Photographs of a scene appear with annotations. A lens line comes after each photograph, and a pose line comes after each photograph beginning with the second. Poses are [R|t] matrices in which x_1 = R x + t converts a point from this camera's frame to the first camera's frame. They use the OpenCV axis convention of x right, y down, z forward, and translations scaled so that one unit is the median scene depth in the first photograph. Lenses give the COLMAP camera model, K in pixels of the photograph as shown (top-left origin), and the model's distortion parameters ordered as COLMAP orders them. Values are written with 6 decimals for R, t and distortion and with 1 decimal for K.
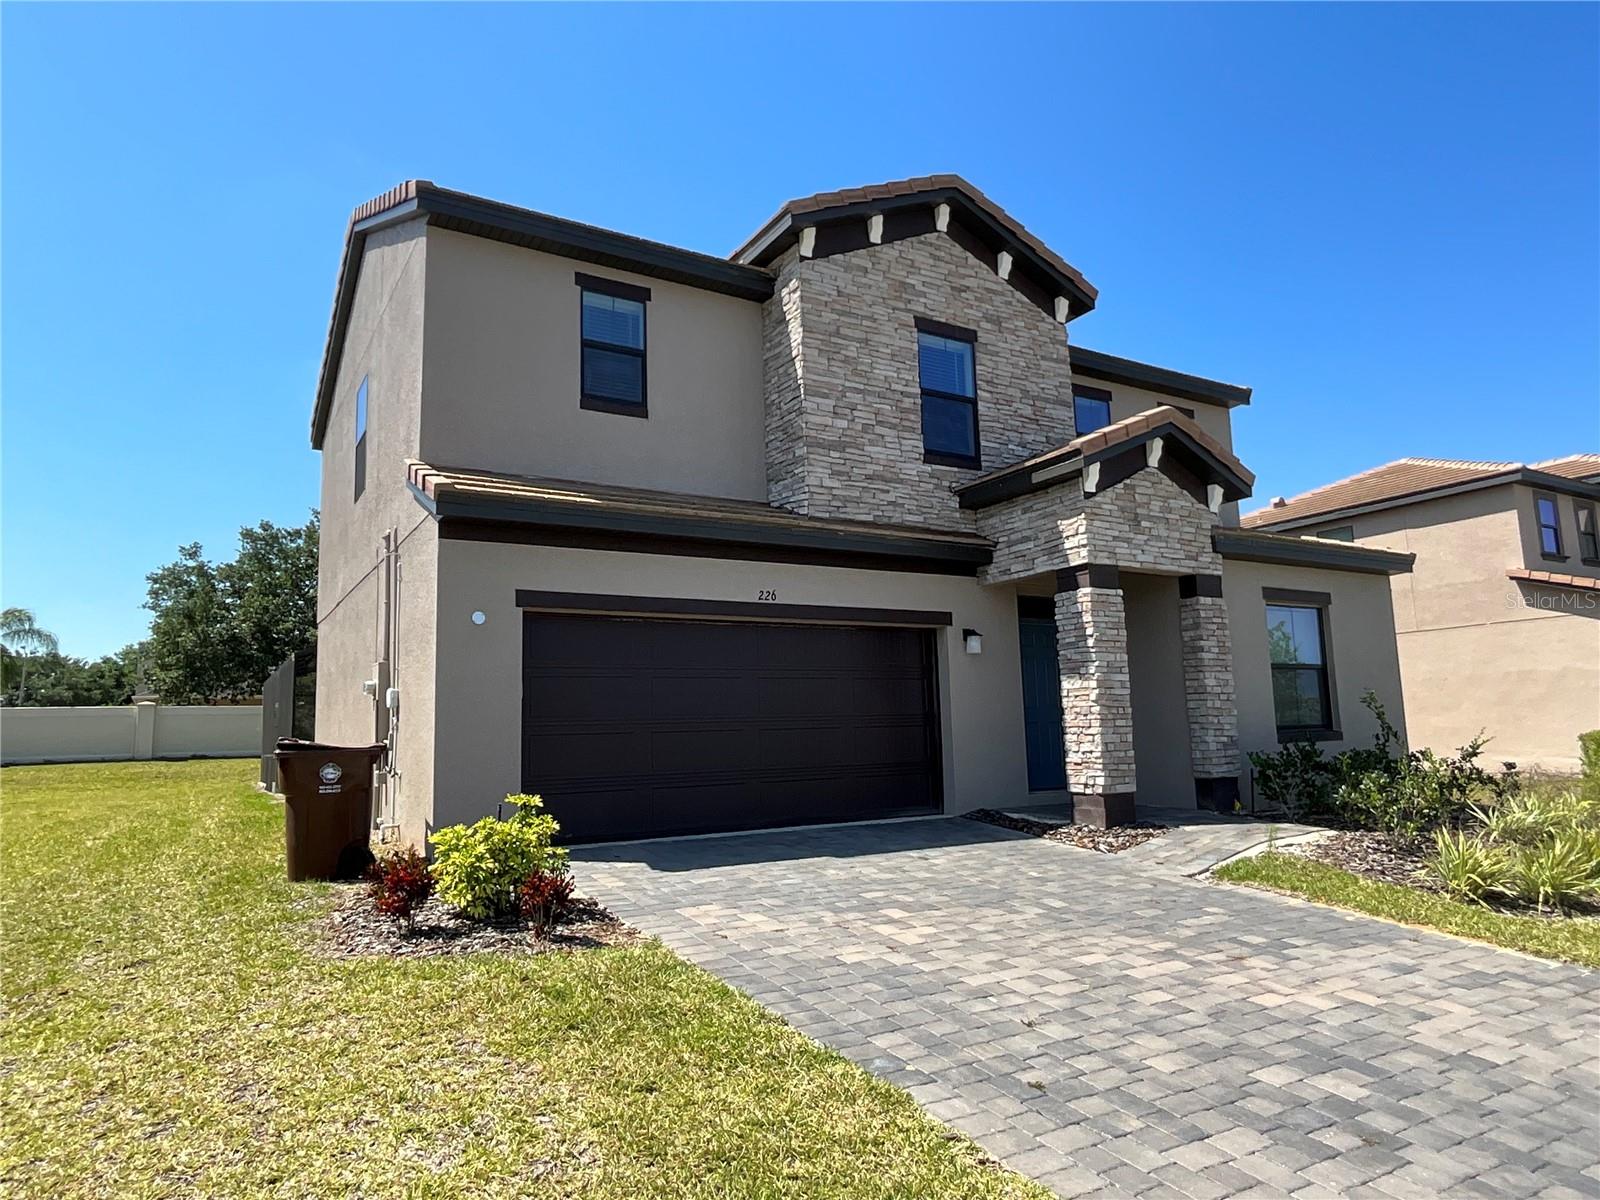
lens RADIAL K [[1013.0, 0, 803.0], [0, 1013.0, 603.8], [0, 0, 1]] dist [-0.010029, -0.008771]
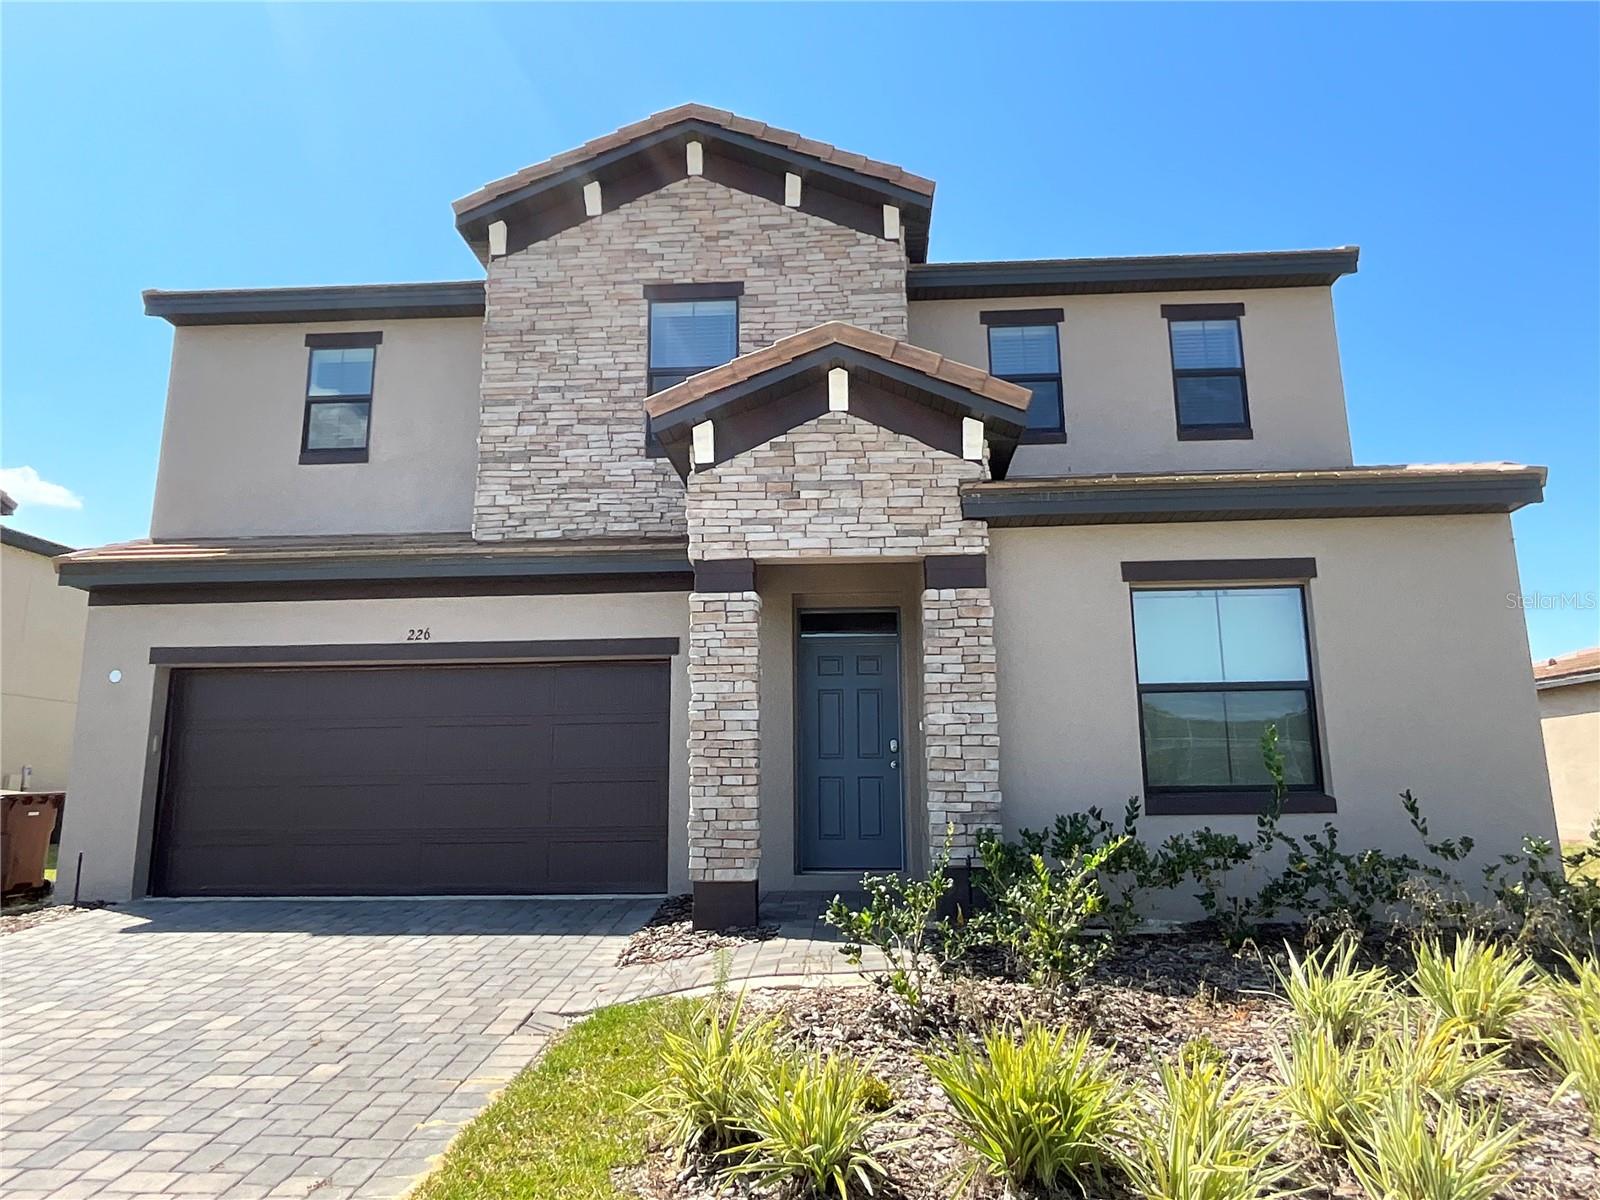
lens RADIAL K [[1013.0, 0, 802.7], [0, 1013.0, 603.3], [0, 0, 1]] dist [-0.010029, -0.008771]
pose [[0.828782, -0.084997, -0.553079, 0.688098], [0.063249, 0.996292, -0.058331, 0.035418], [0.555986, 0.013362, 0.831084, 0.399822]]
